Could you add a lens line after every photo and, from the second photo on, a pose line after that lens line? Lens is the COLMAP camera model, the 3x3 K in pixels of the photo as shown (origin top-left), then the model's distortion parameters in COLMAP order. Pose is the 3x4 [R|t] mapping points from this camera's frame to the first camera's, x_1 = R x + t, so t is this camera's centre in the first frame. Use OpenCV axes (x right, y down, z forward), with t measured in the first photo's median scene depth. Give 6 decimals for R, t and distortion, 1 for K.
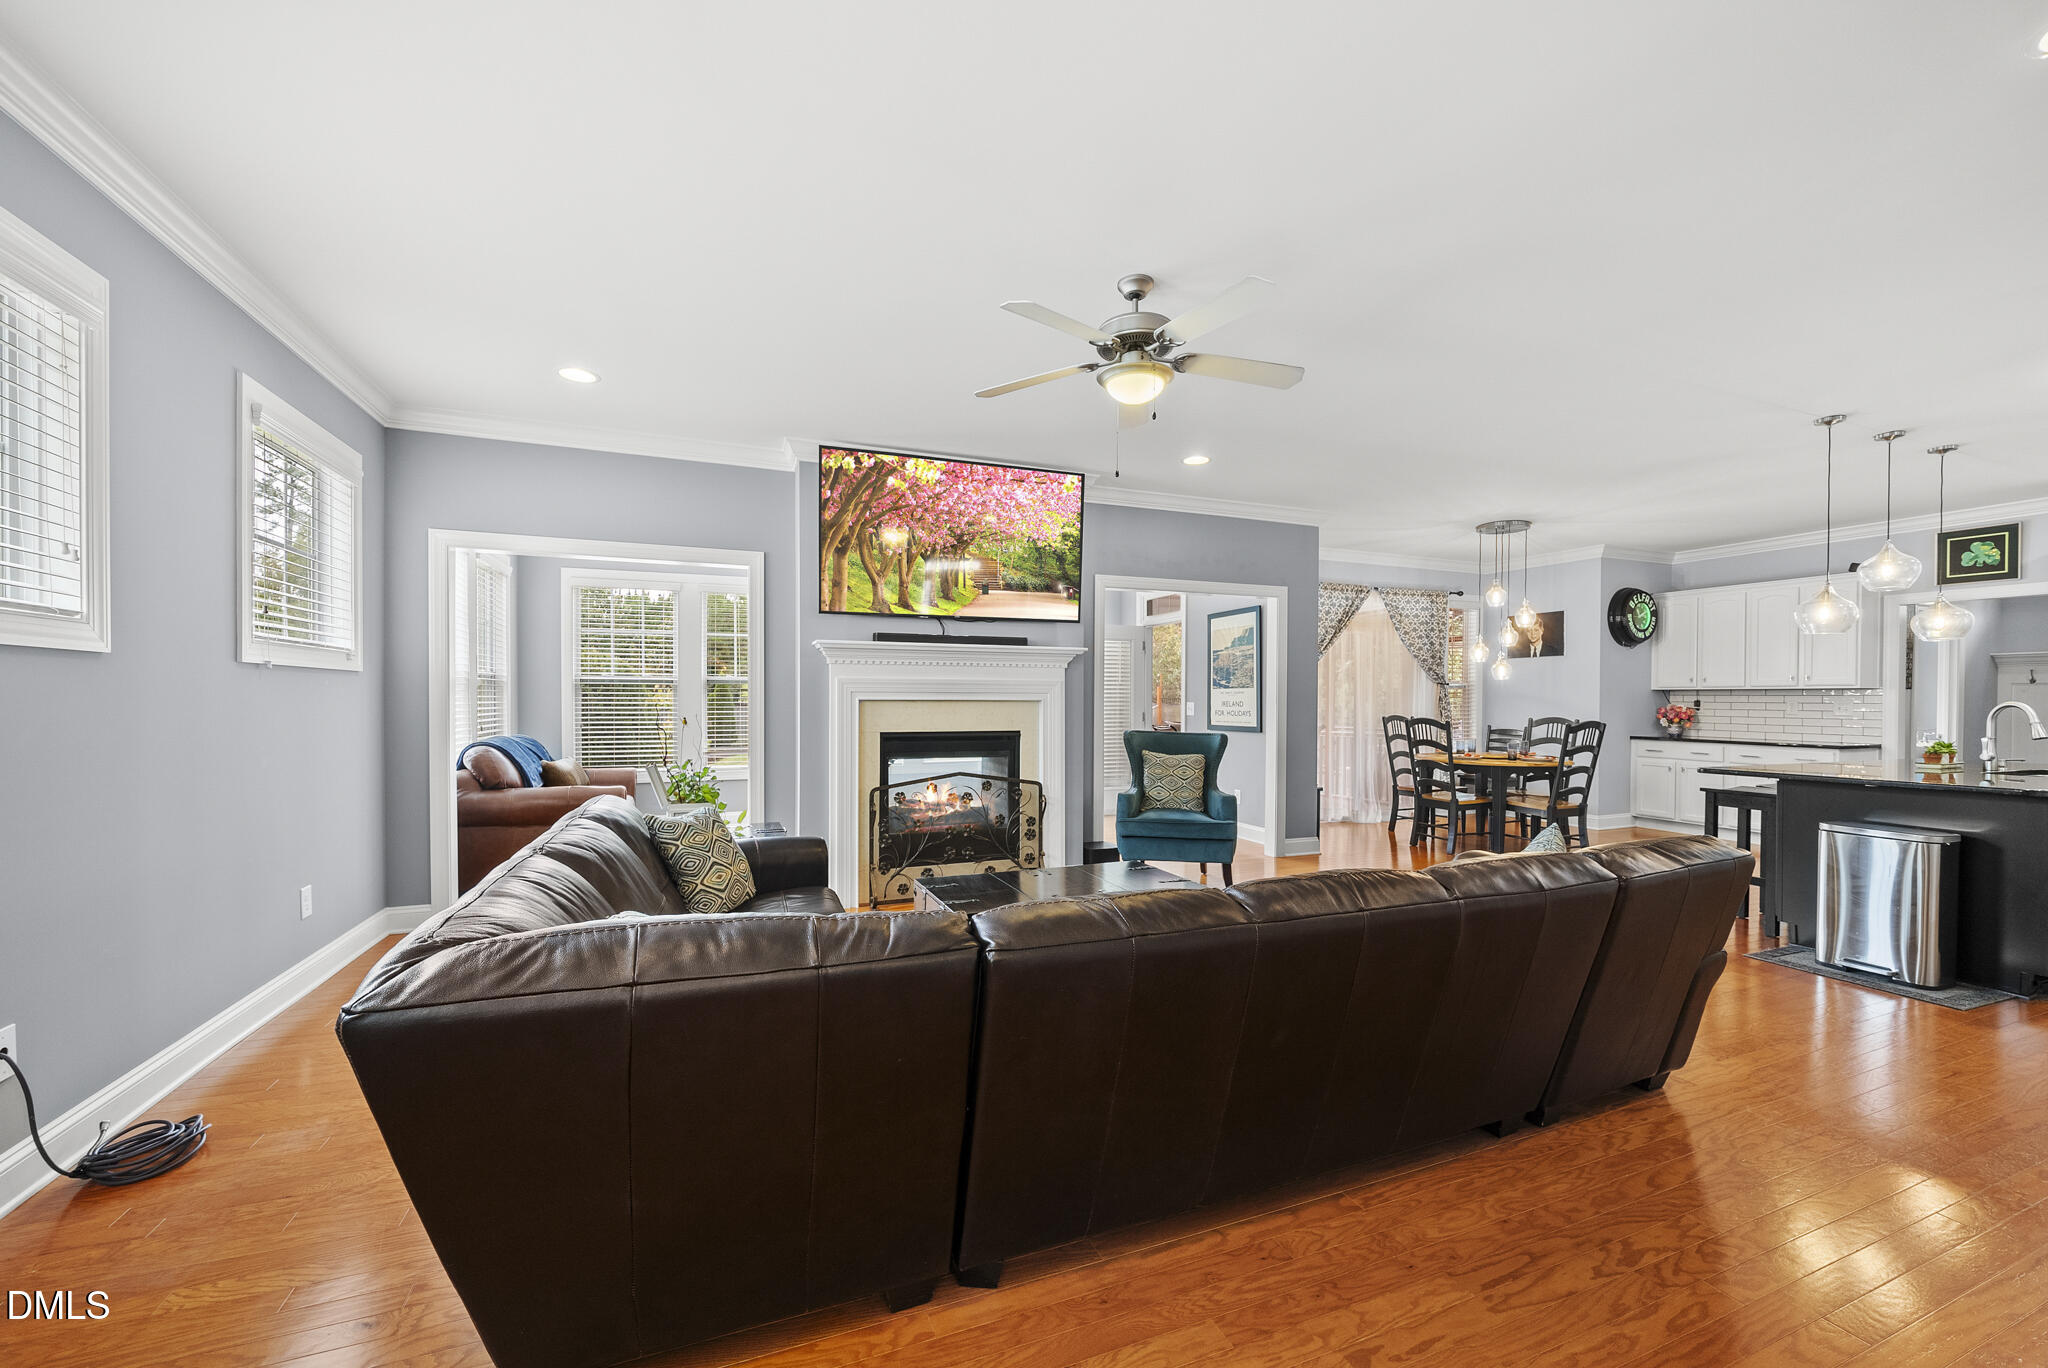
lens RADIAL K [[775.6, 0, 1012.0], [0, 775.6, 713.0], [0, 0, 1]] dist [-0.009076, -0.000060]
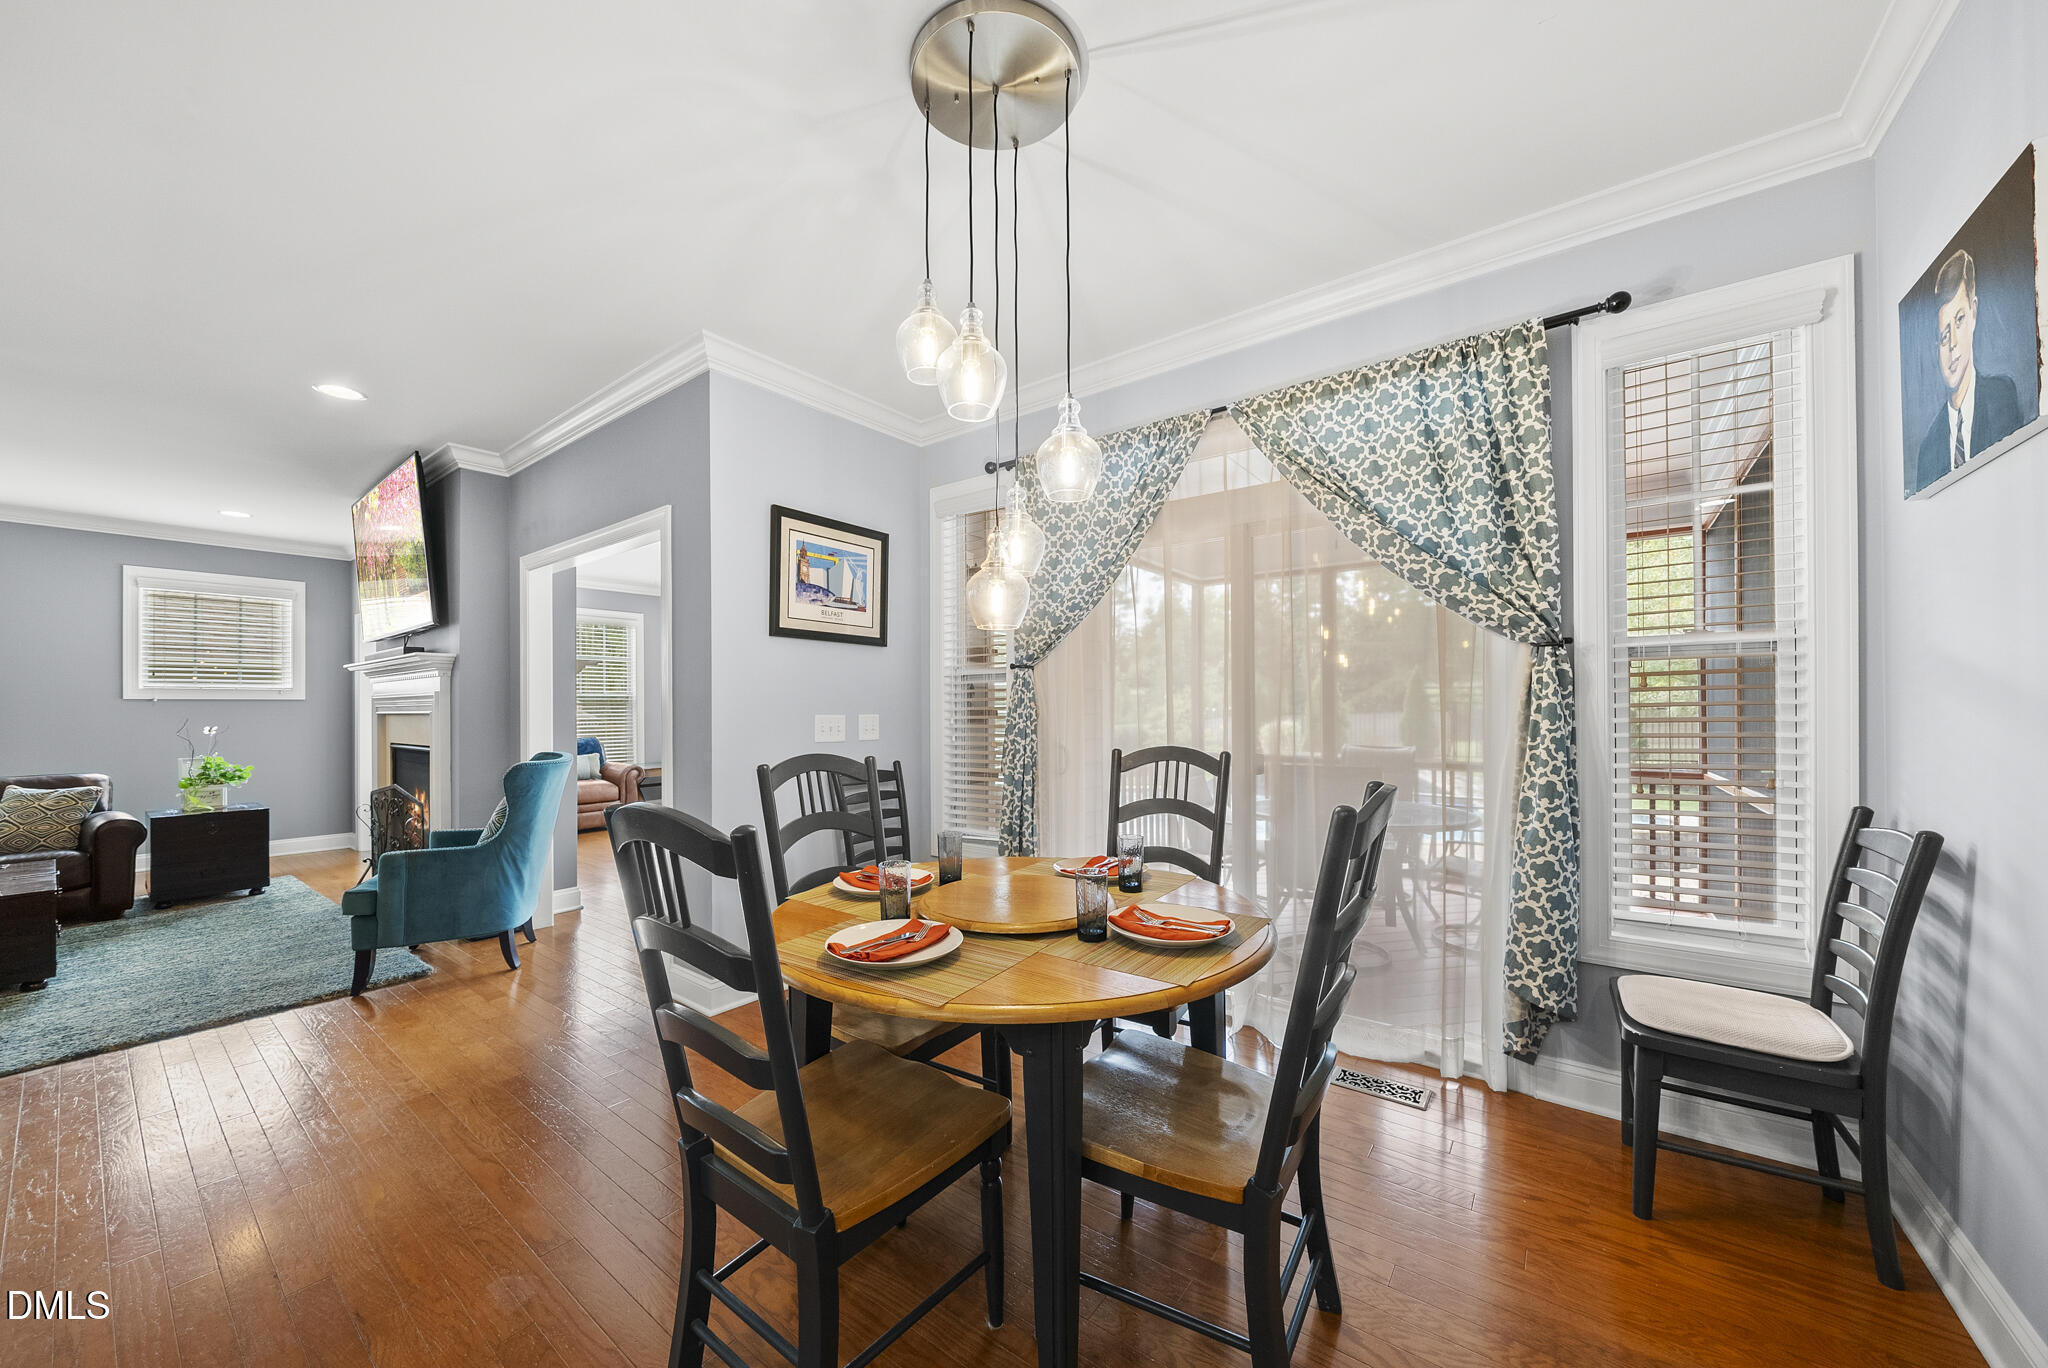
lens RADIAL K [[716.8, 0, 1020.8], [0, 716.8, 703.5], [0, 0, 1]] dist [-0.004449, -0.000017]
pose [[0.536541, -0.011390, -0.843797, 0.753114], [-0.003891, 0.999865, -0.015971, -0.011392], [0.843865, 0.011853, 0.536424, 0.773392]]
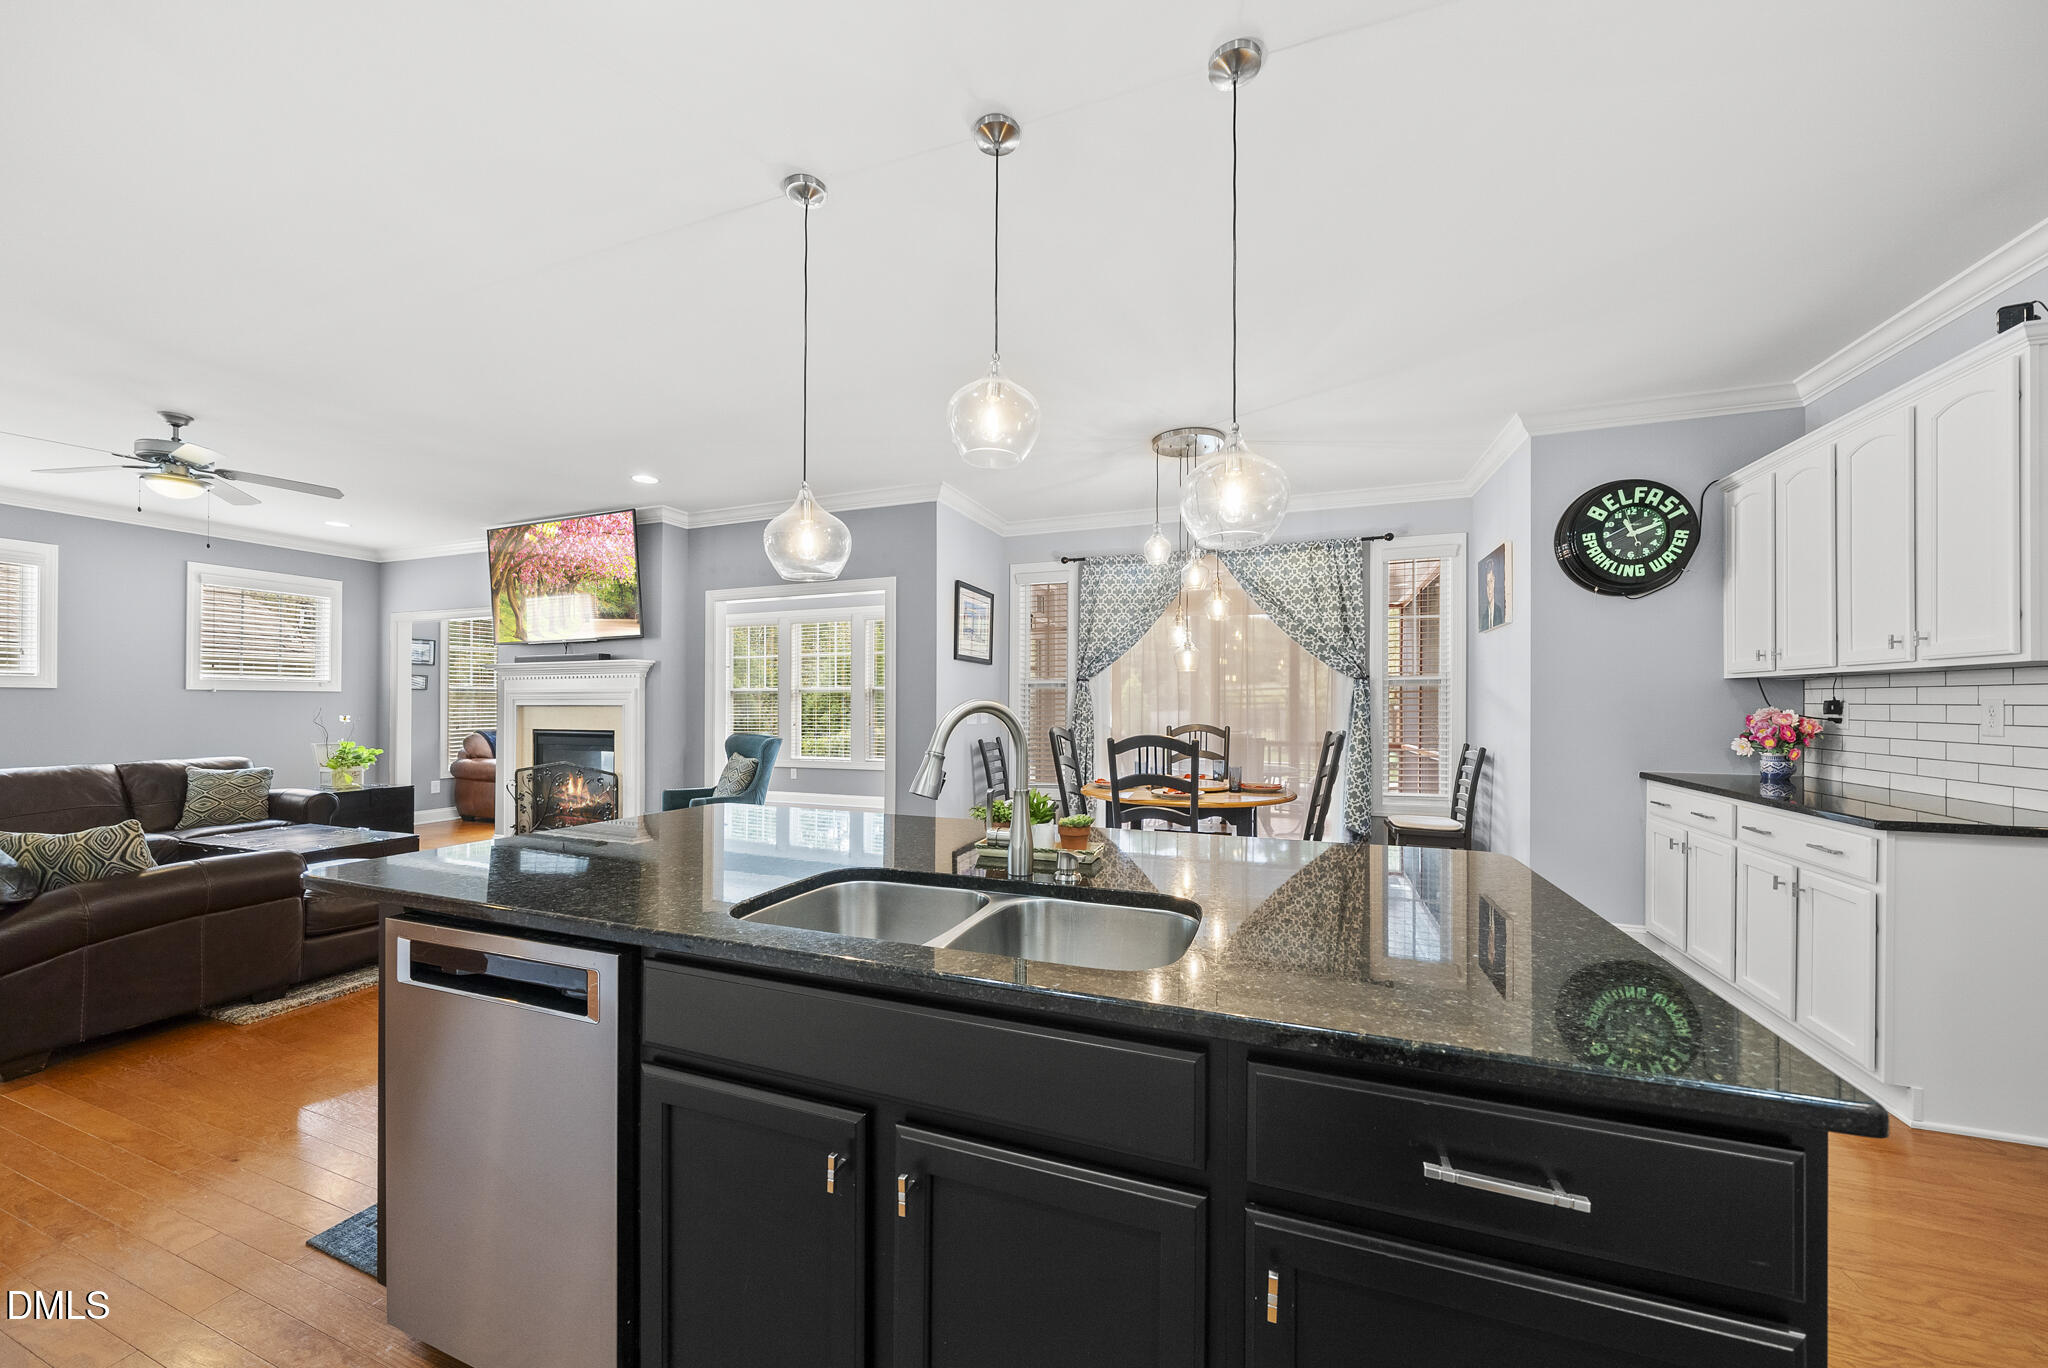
lens RADIAL K [[716.8, 0, 1010.5], [0, 716.8, 702.6], [0, 0, 1]] dist [-0.004449, -0.000017]
pose [[0.758504, -0.004623, -0.651652, 0.811571], [-0.007916, 0.999836, -0.016307, -0.004644], [0.651620, 0.017528, 0.758343, 0.384748]]
